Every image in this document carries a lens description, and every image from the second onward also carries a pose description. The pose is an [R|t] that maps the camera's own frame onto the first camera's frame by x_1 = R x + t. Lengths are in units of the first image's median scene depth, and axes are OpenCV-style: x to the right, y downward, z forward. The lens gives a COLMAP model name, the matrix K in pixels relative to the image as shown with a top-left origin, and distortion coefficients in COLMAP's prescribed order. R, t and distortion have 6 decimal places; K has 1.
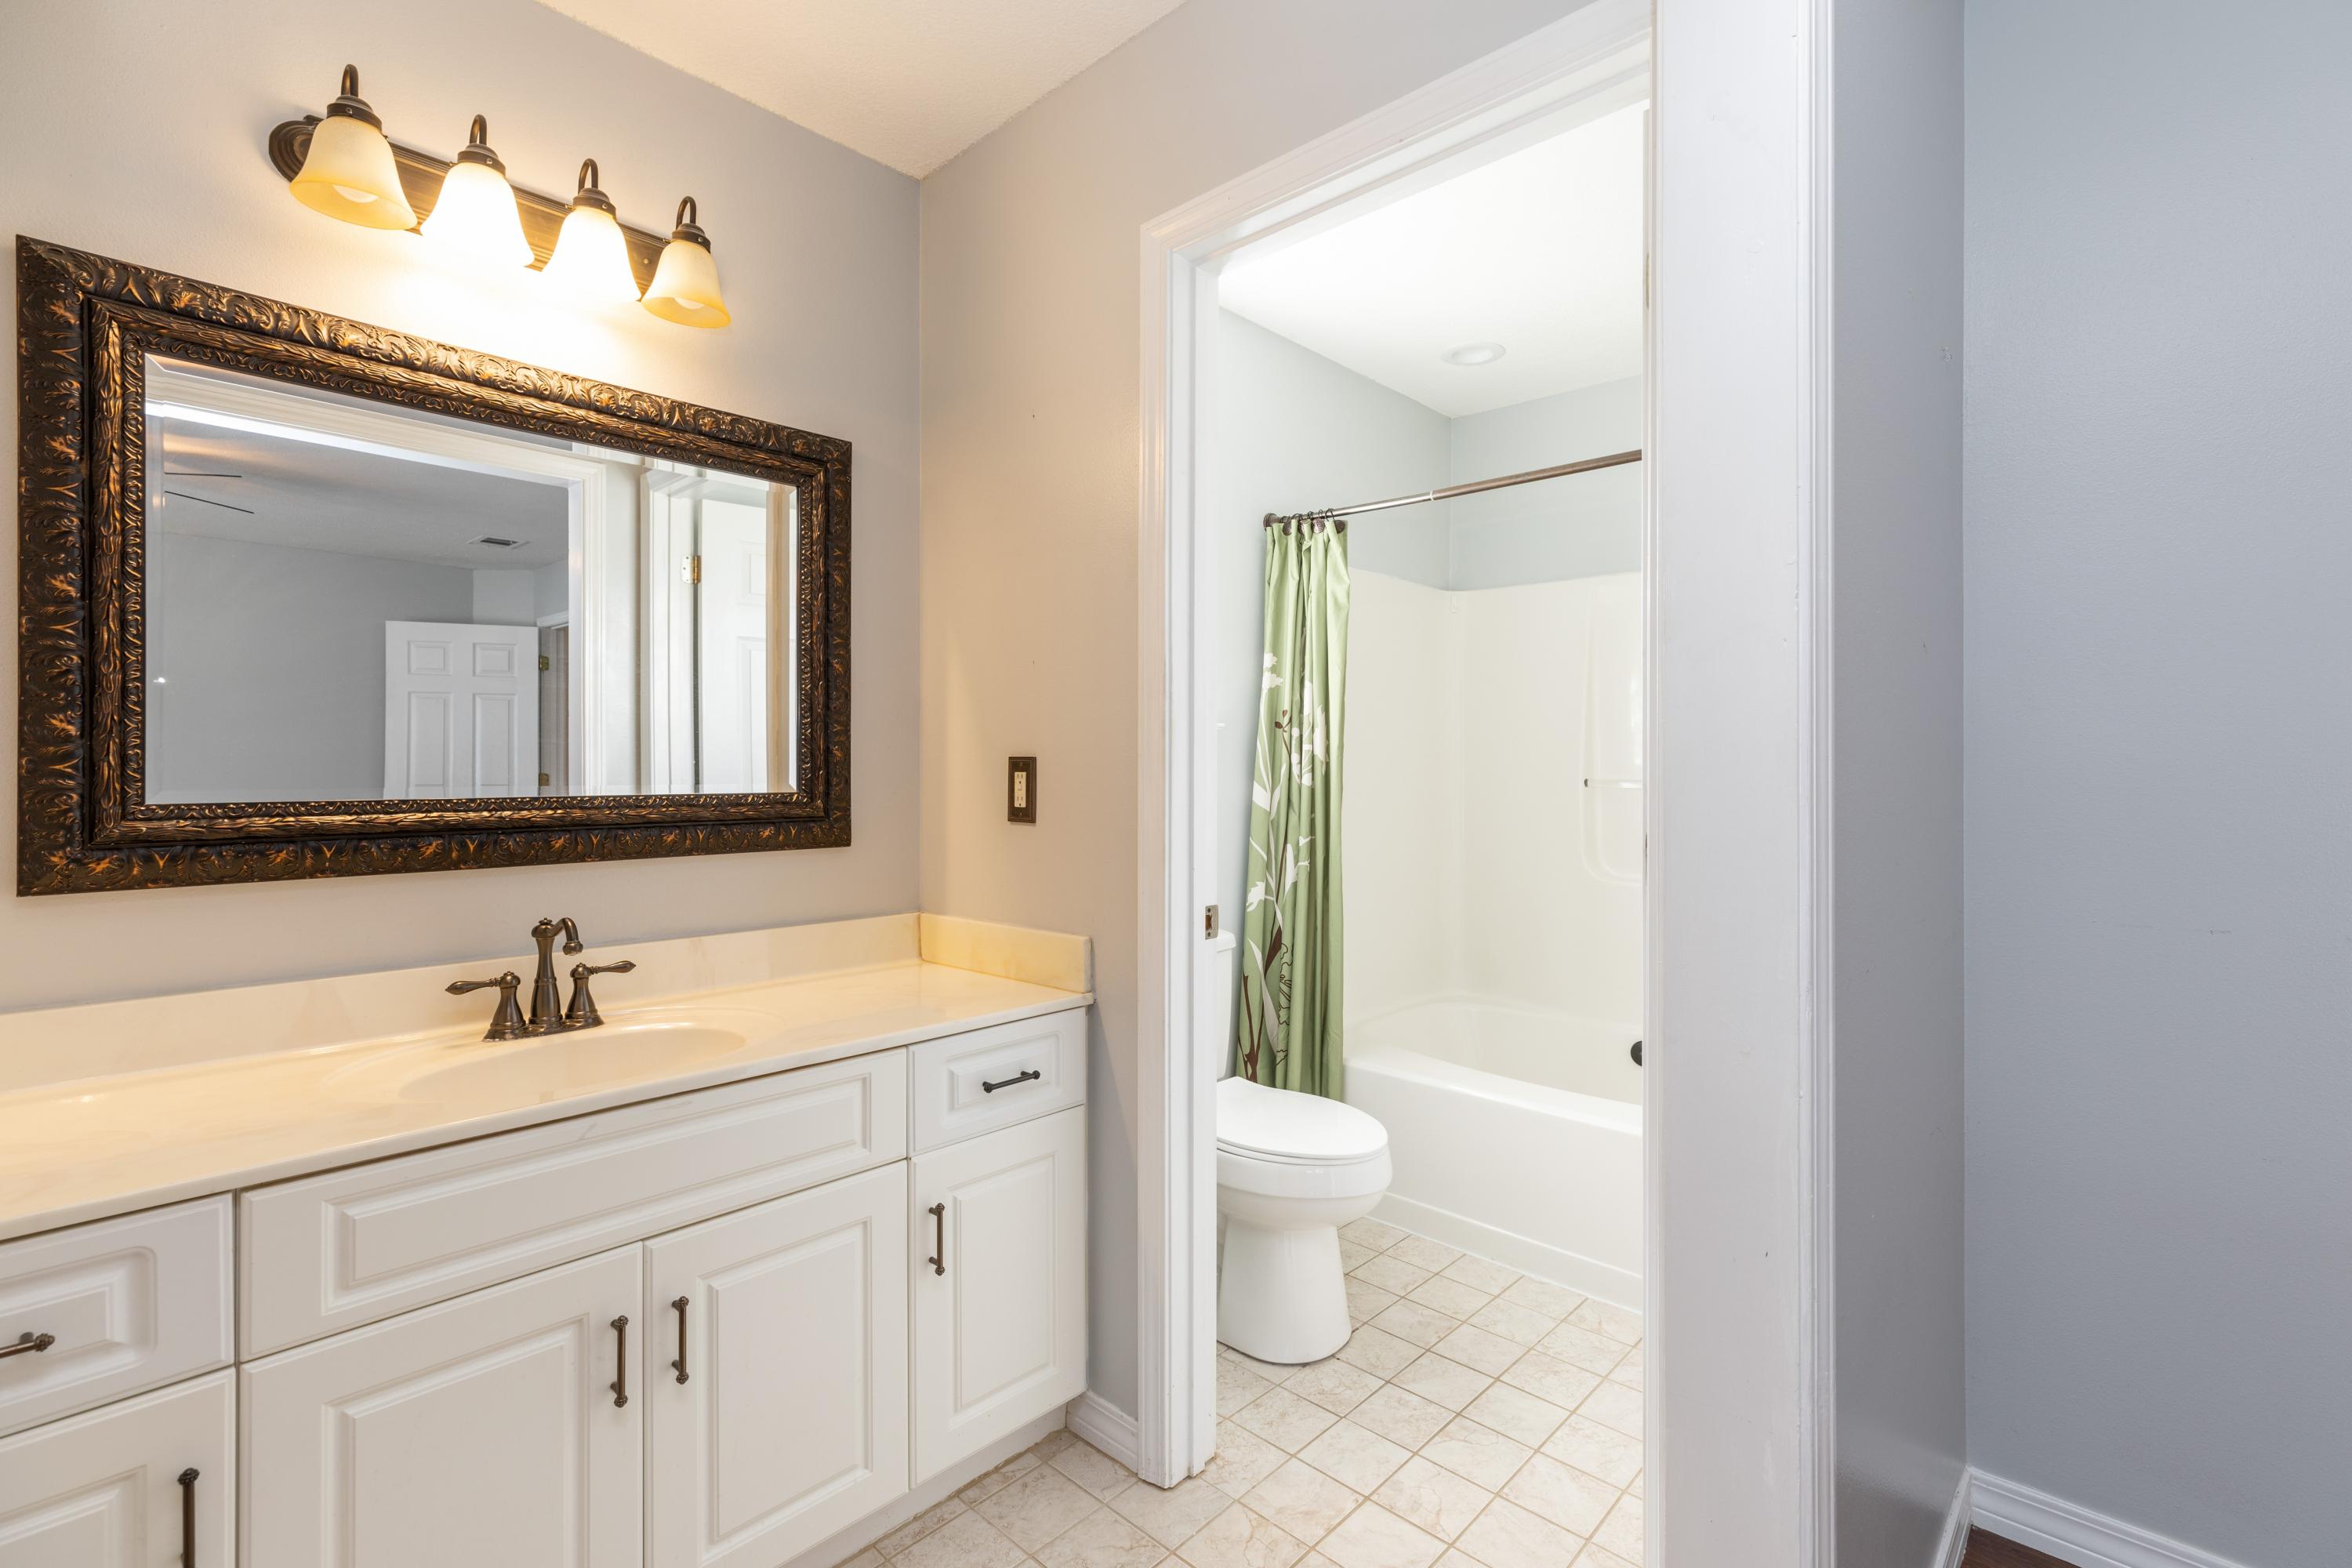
lens RADIAL K [[1076.3, 0, 1167.8], [0, 1076.3, 766.8], [0, 0, 1]] dist [0.005806, 0.000274]
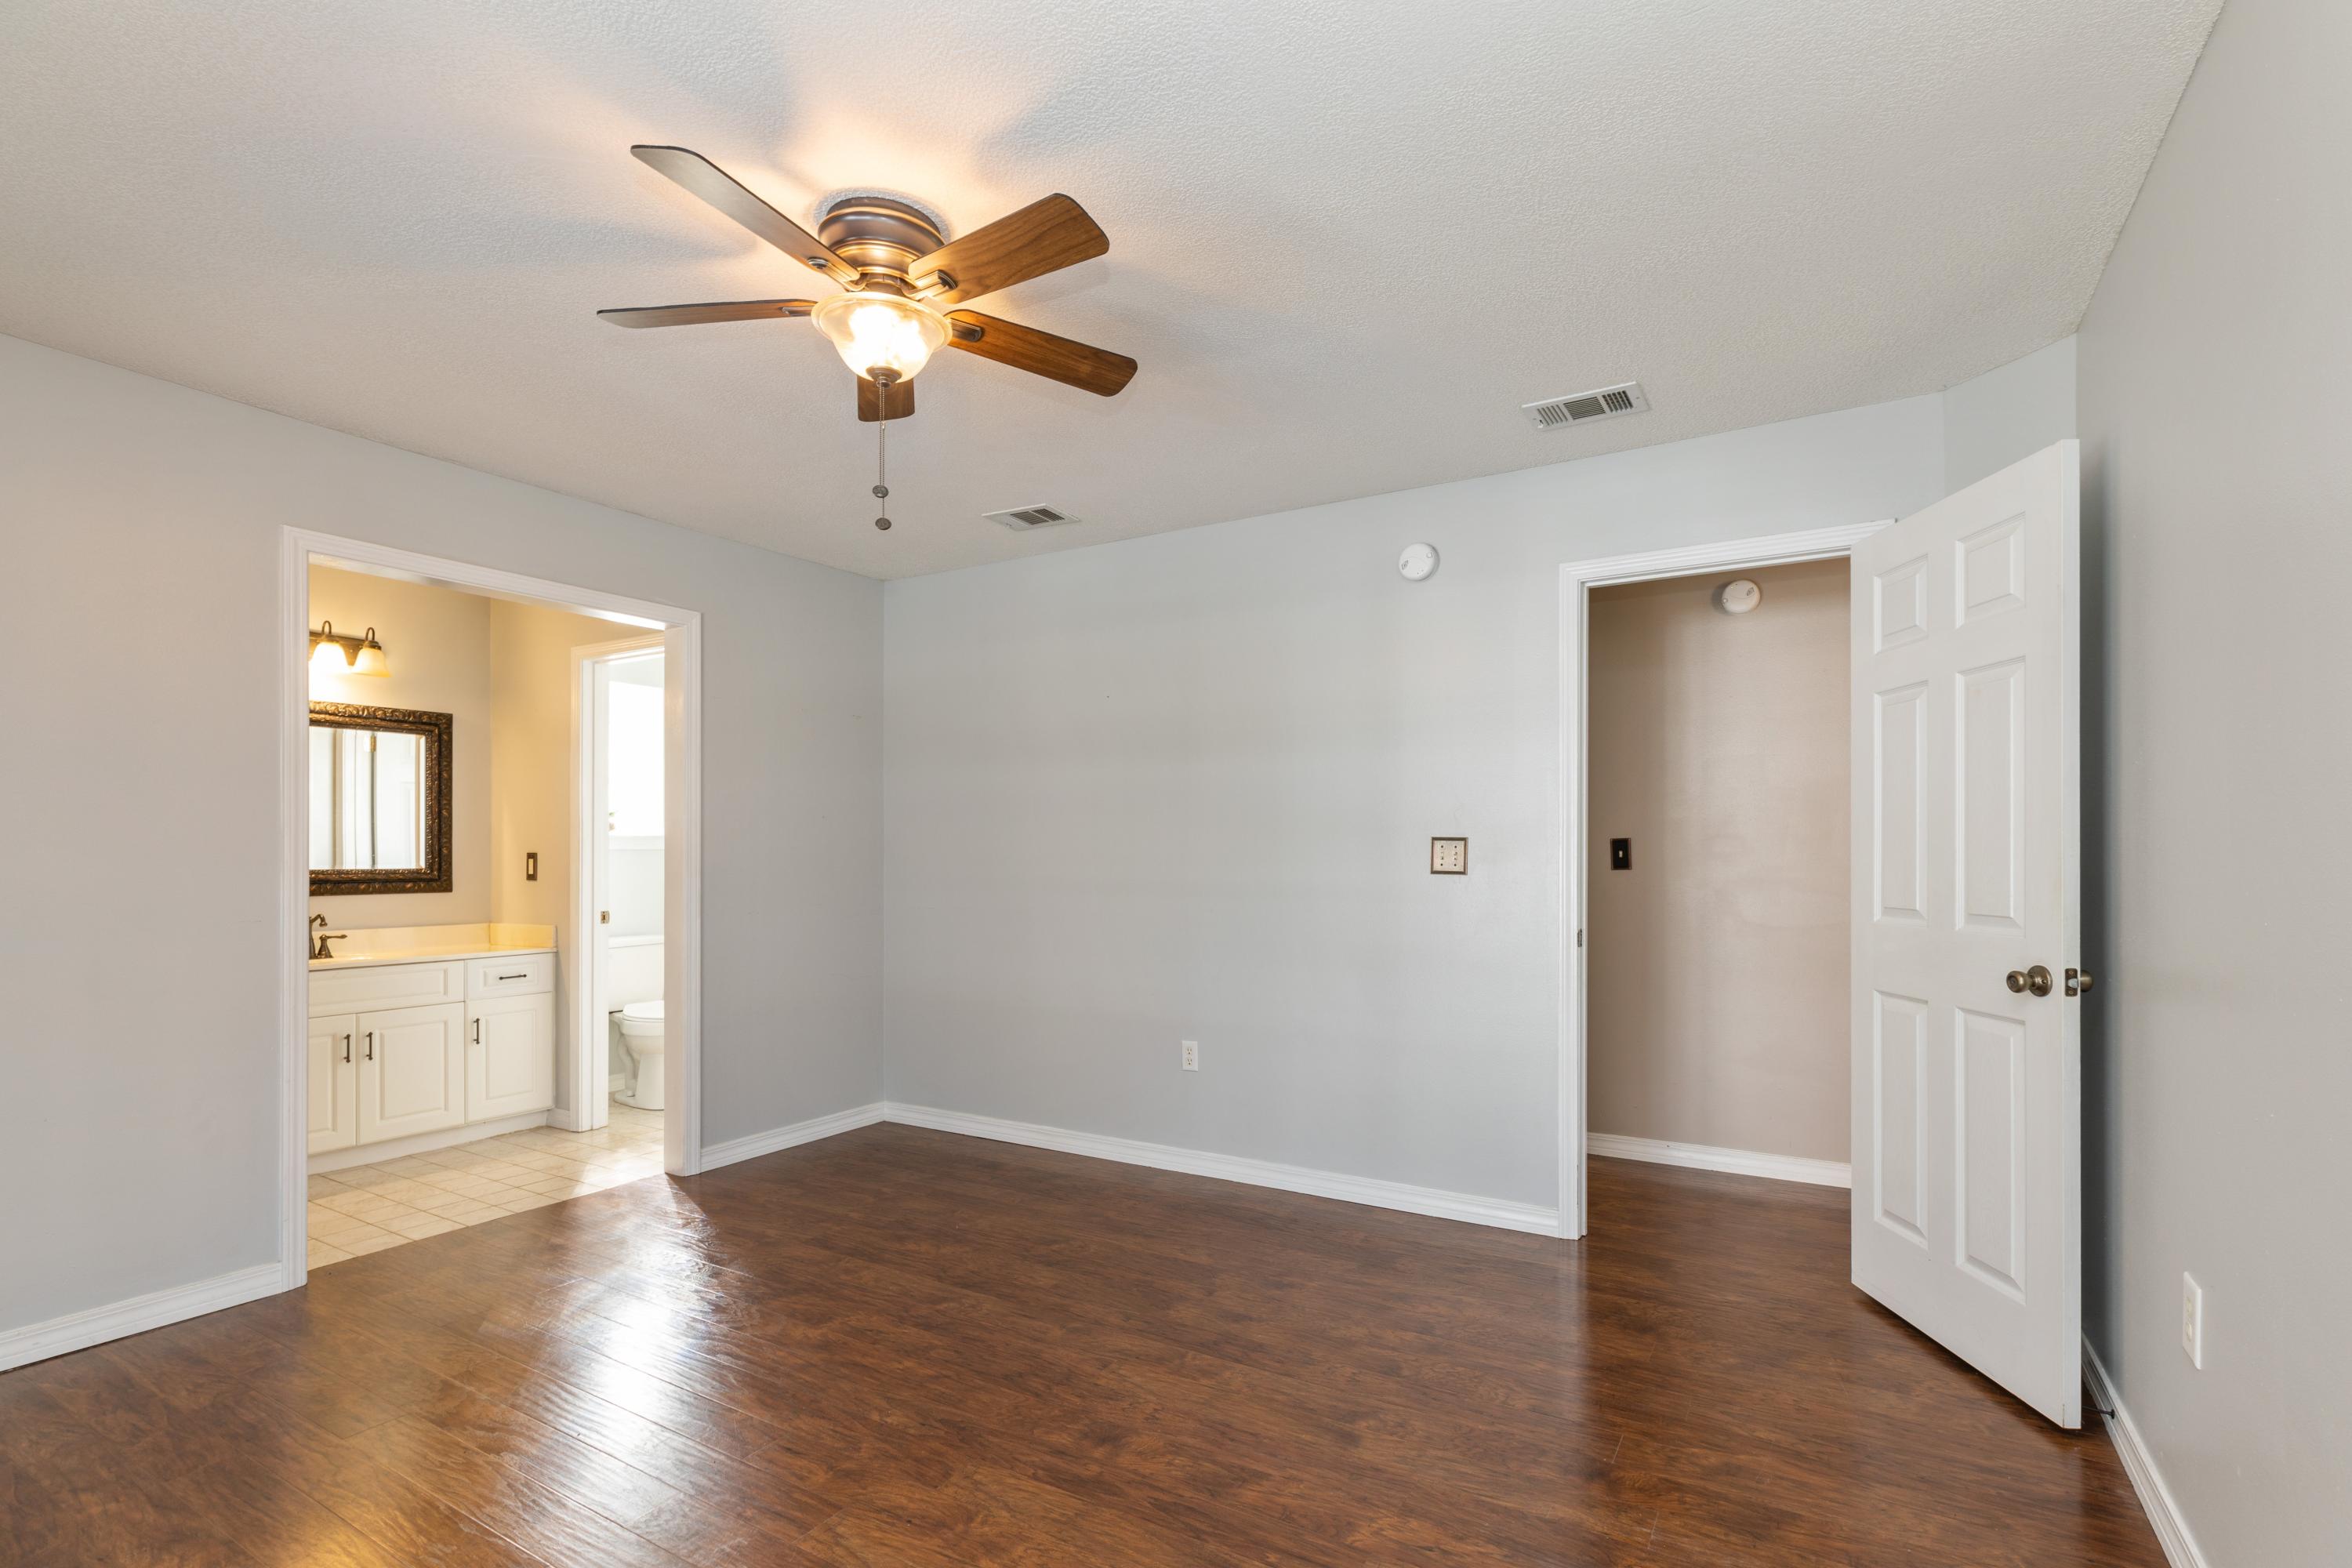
lens RADIAL K [[1076.3, 0, 1162.5], [0, 1076.3, 849.7], [0, 0, 1]] dist [0.005806, 0.000274]
pose [[0.975307, -0.000163, 0.220852, 0.761435], [0.000529, 0.999999, -0.001597, -0.012560], [-0.220851, 0.001675, 0.975306, -1.777876]]
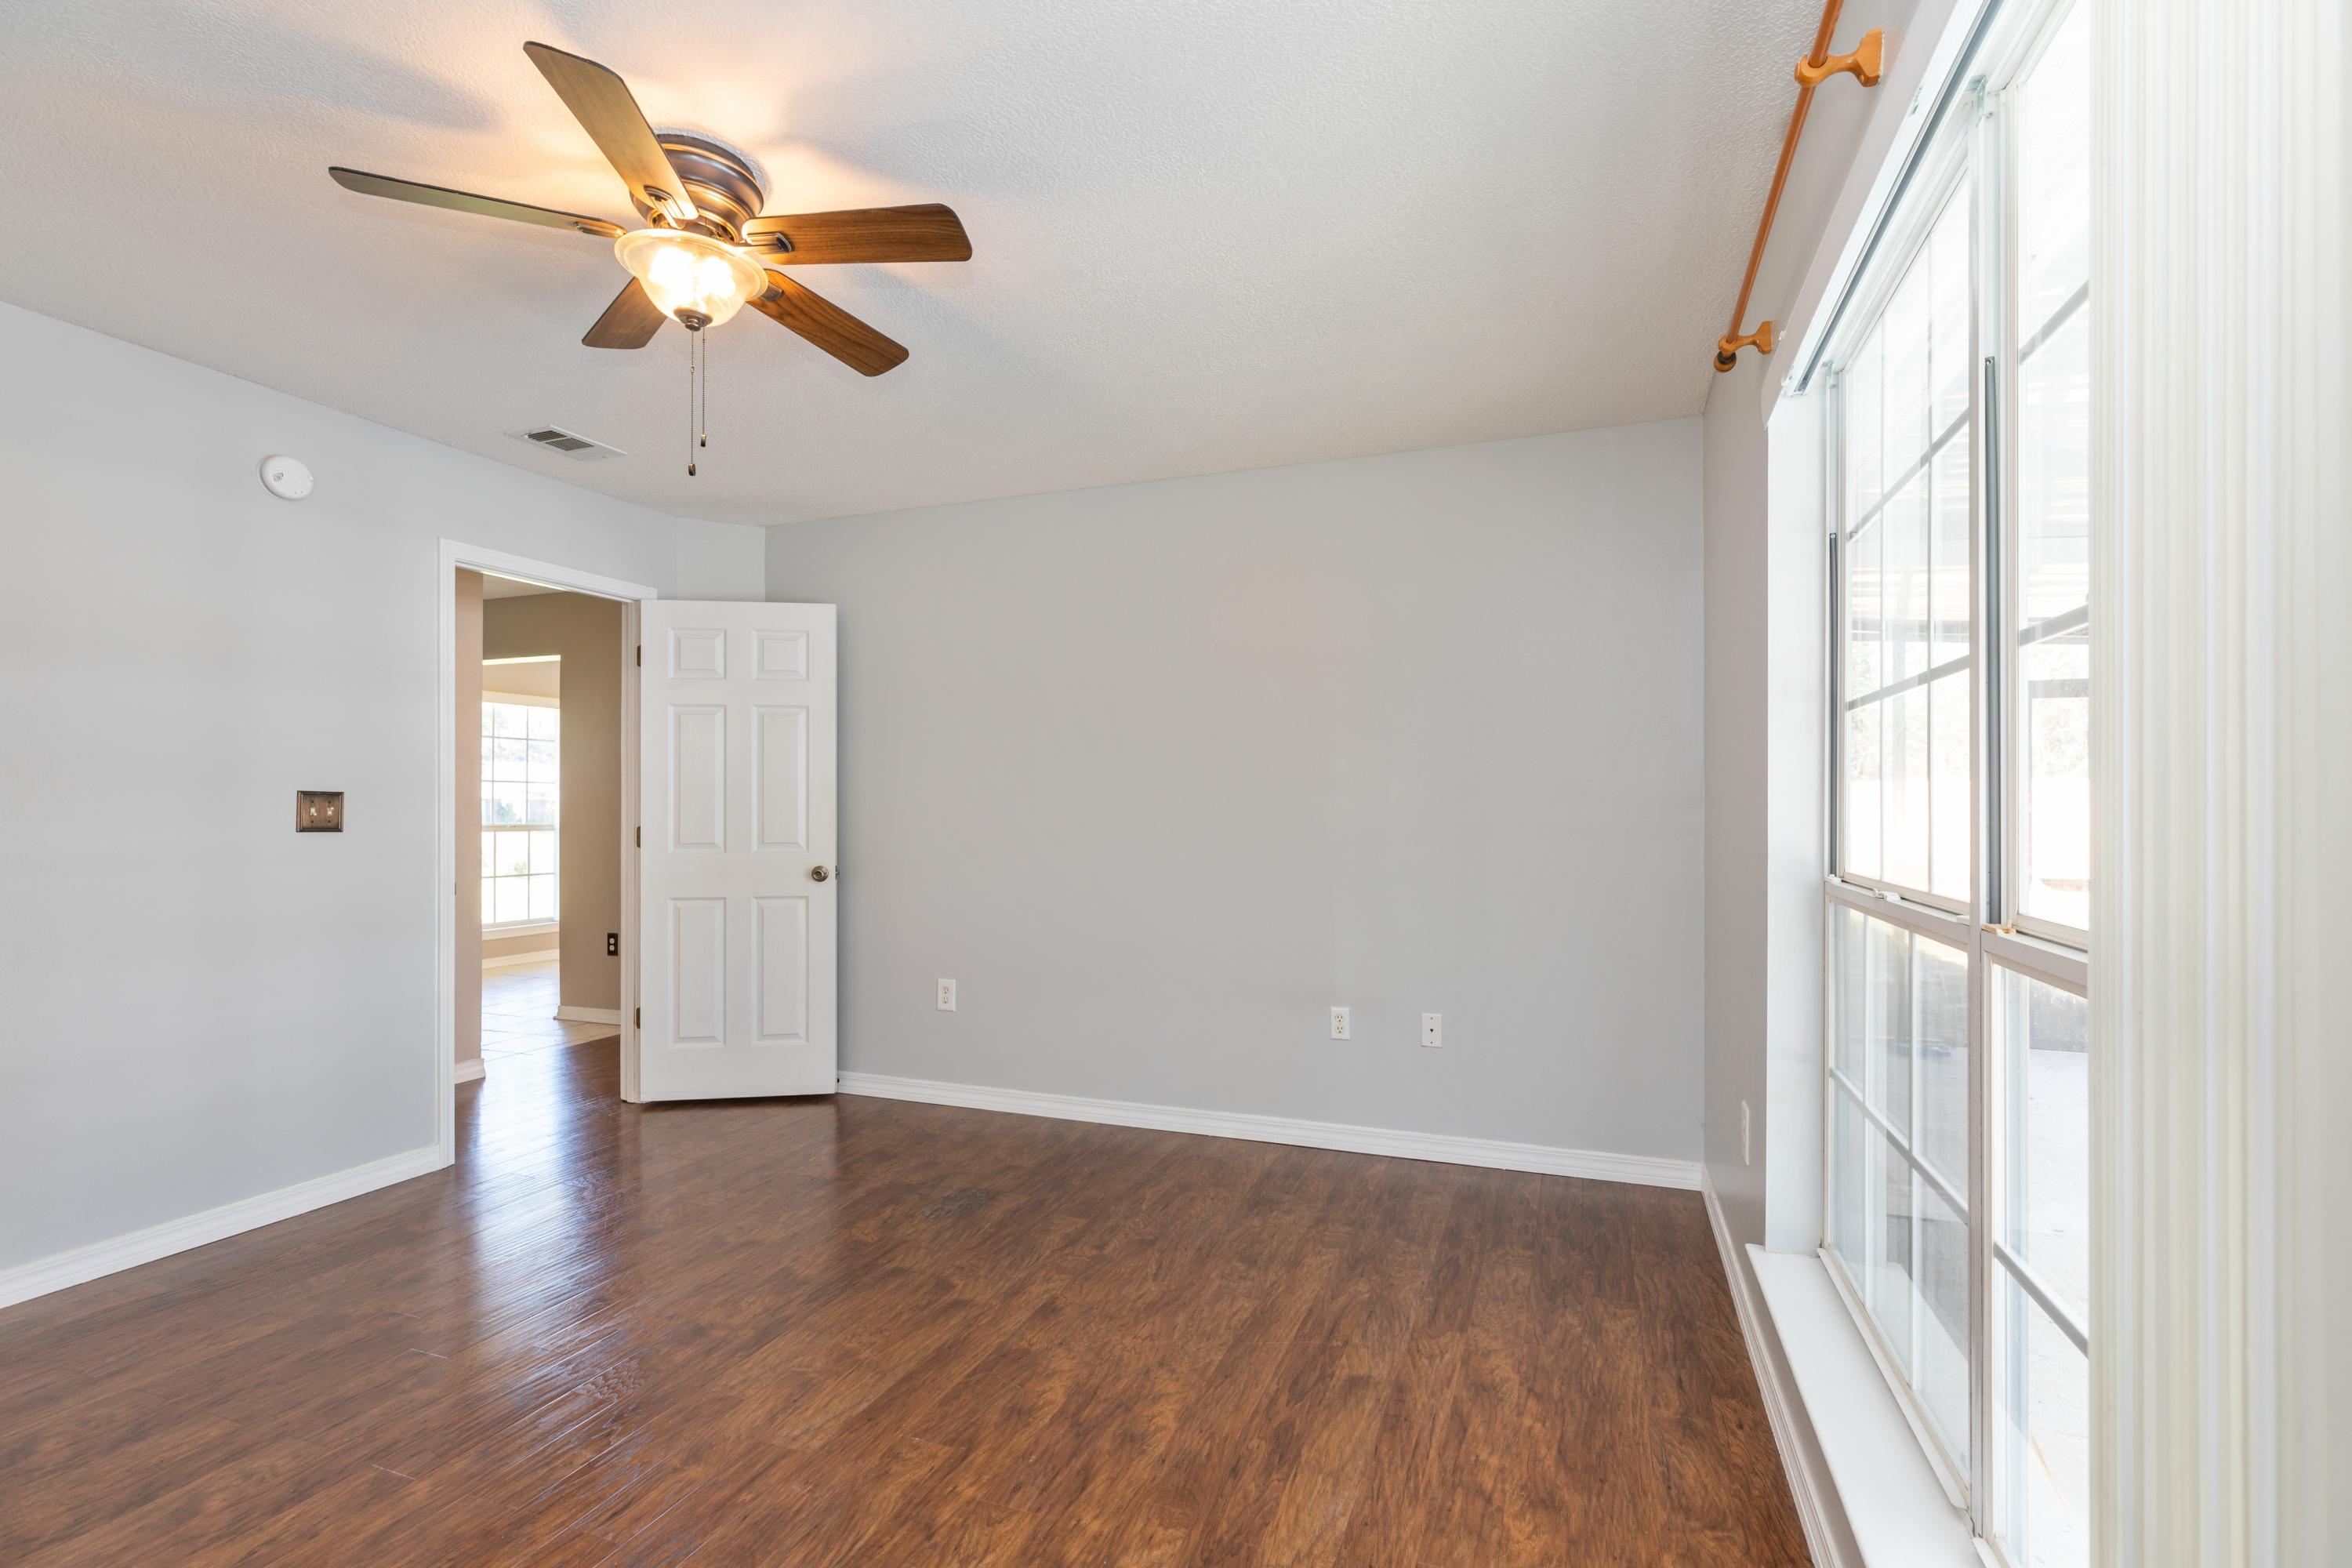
lens RADIAL K [[1076.3, 0, 1186.3], [0, 1076.3, 833.4], [0, 0, 1]] dist [0.005806, 0.000274]
pose [[-0.393138, -0.024102, 0.919164, -0.442995], [-0.000651, 0.999663, 0.025935, -0.016607], [-0.919479, 0.009598, -0.393021, -0.679384]]
